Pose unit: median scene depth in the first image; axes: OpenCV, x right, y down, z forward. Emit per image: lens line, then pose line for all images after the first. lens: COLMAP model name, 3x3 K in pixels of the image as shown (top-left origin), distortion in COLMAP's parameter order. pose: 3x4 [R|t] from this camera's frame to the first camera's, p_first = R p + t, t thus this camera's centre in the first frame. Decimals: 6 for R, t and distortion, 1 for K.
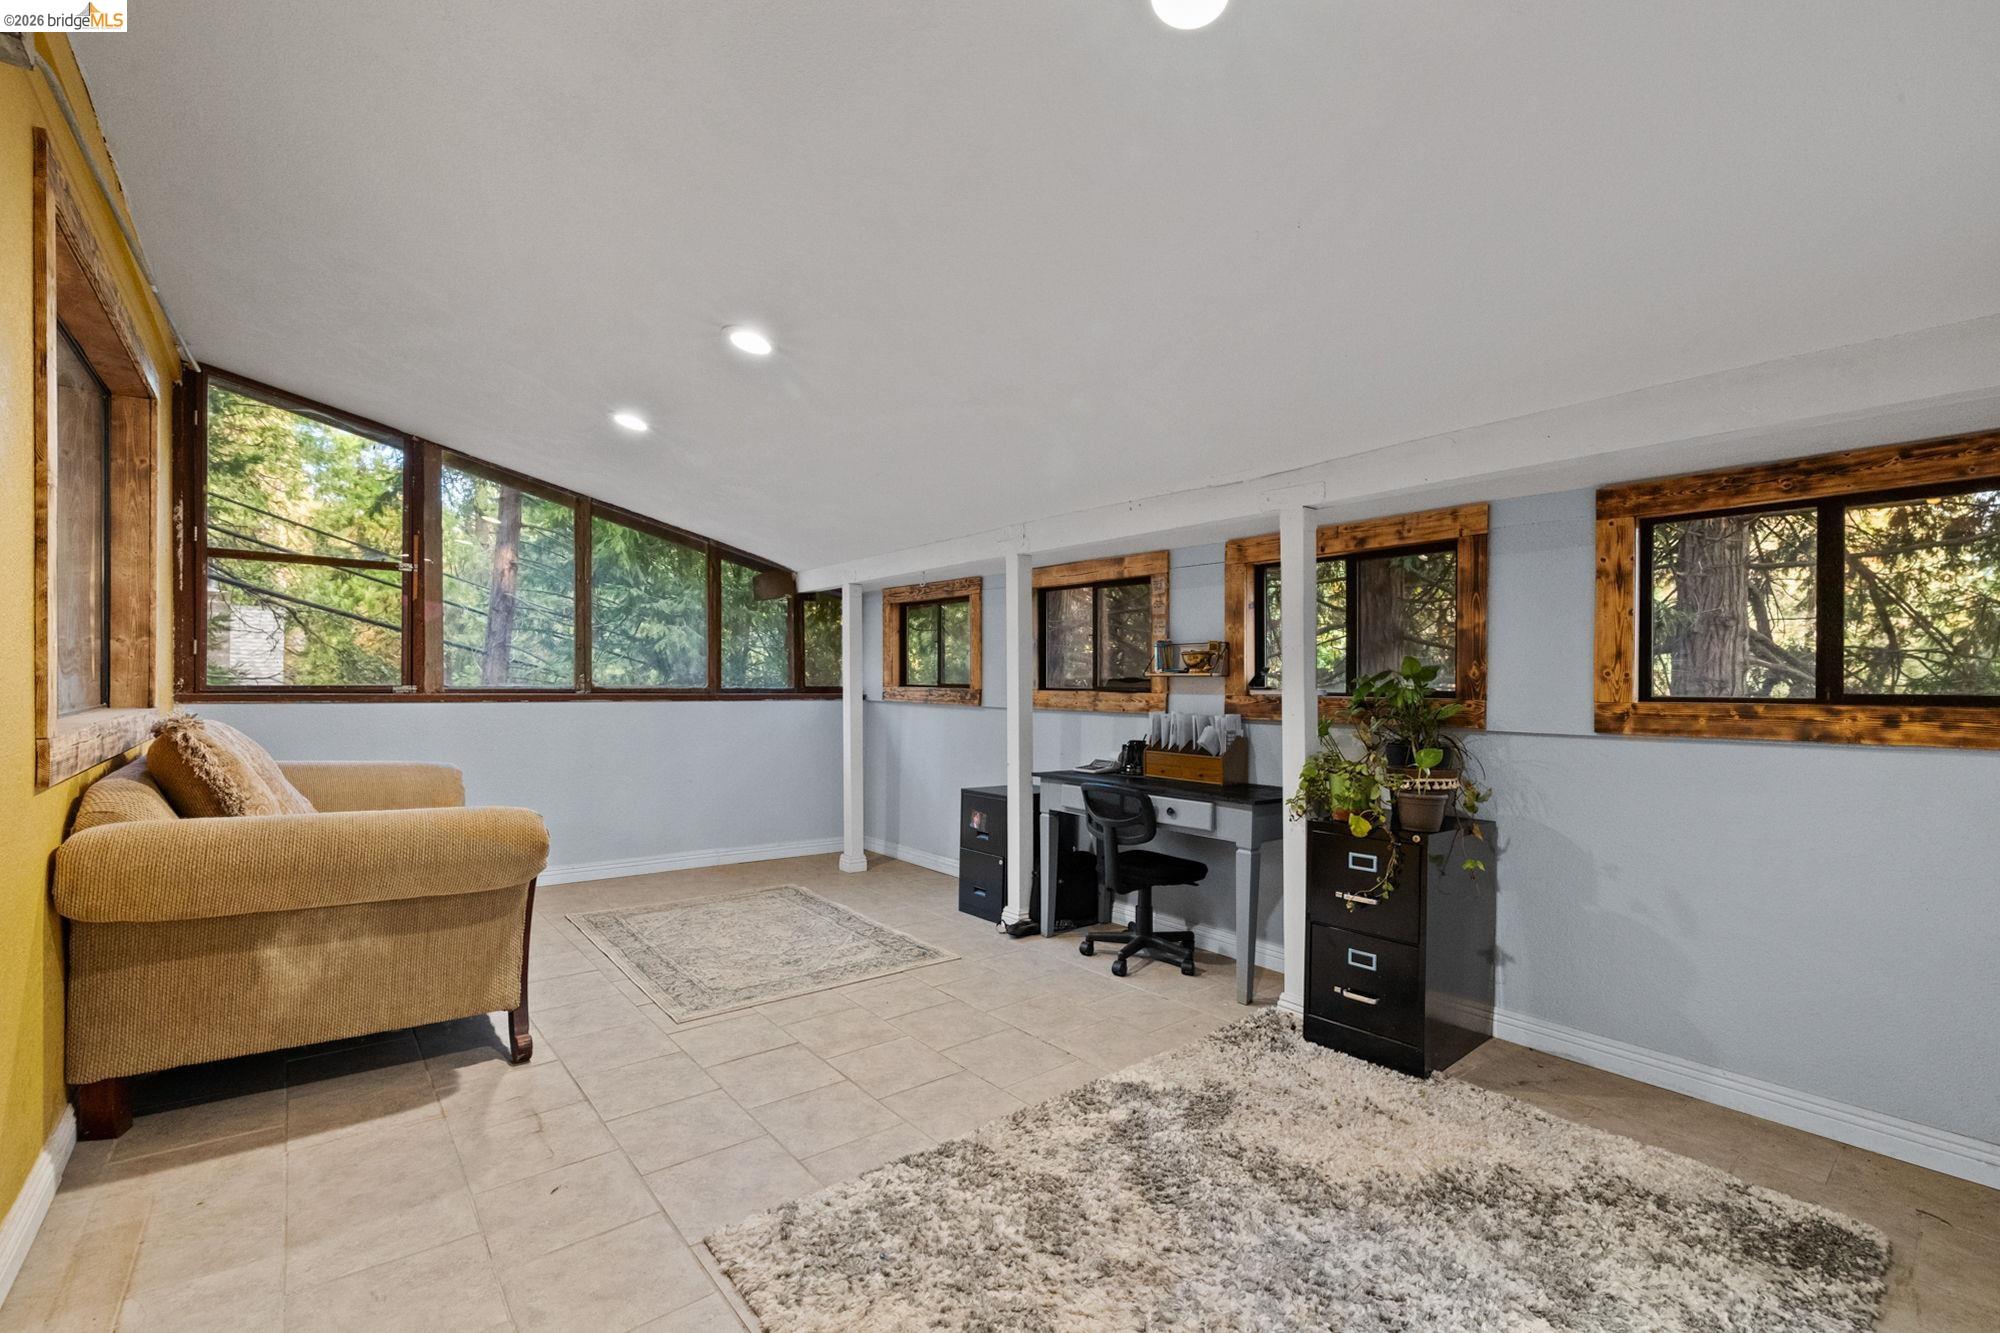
lens RADIAL K [[836.9, 0, 1009.2], [0, 836.9, 688.9], [0, 0, 1]] dist [0.000149, 0.000100]
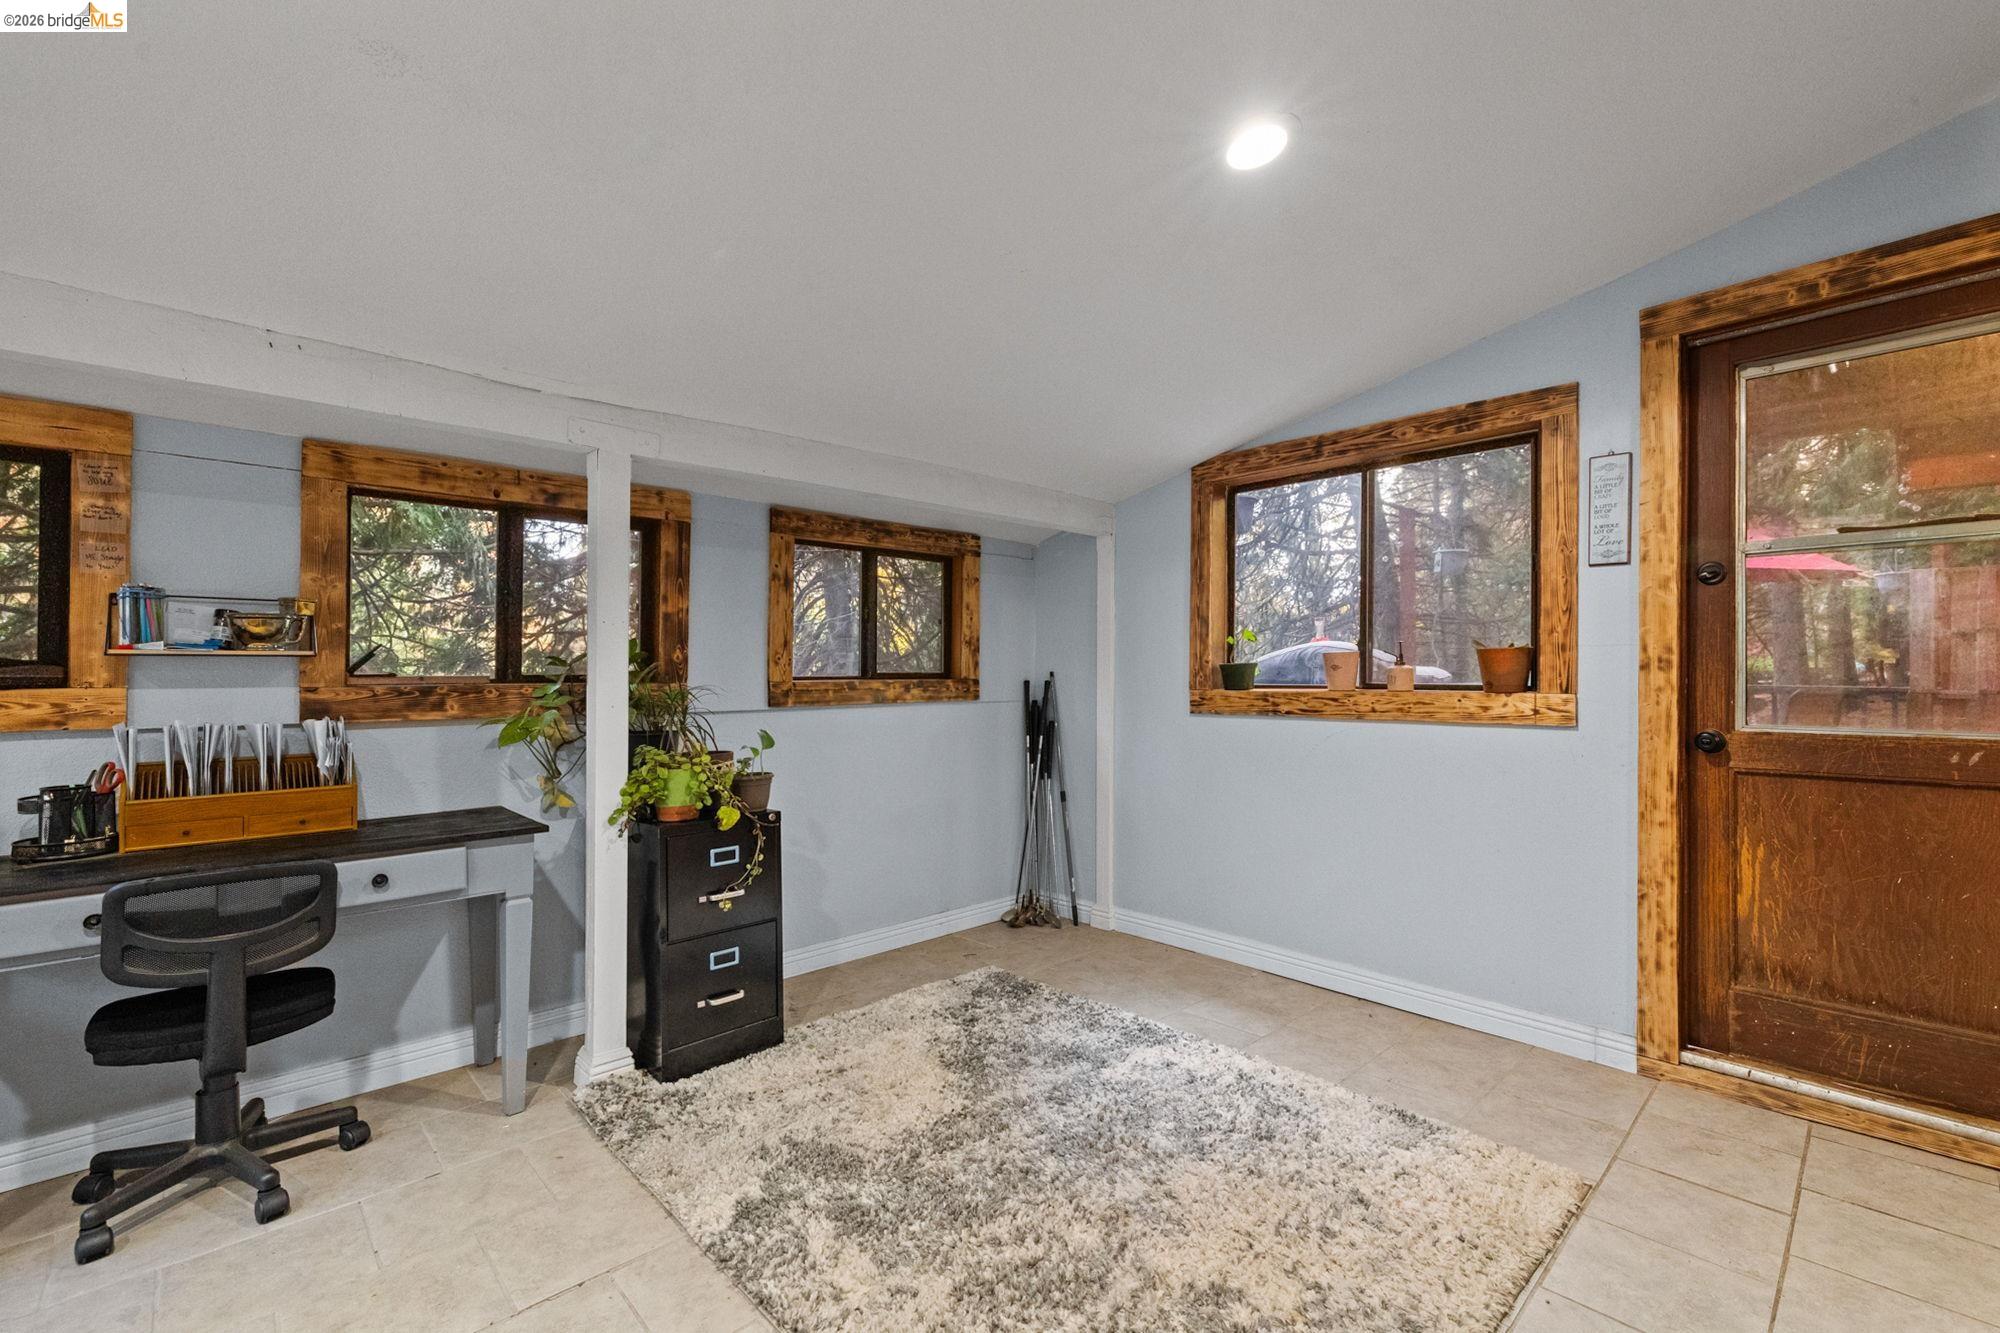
lens RADIAL K [[846.0, 0, 1009.8], [0, 846.0, 672.5], [0, 0, 1]] dist [0.000765, 0.000333]
pose [[-0.043973, -0.010609, 0.998976, -0.557743], [0.007835, 0.999909, 0.010964, -0.008773], [-0.999002, 0.008309, -0.043886, 0.730432]]
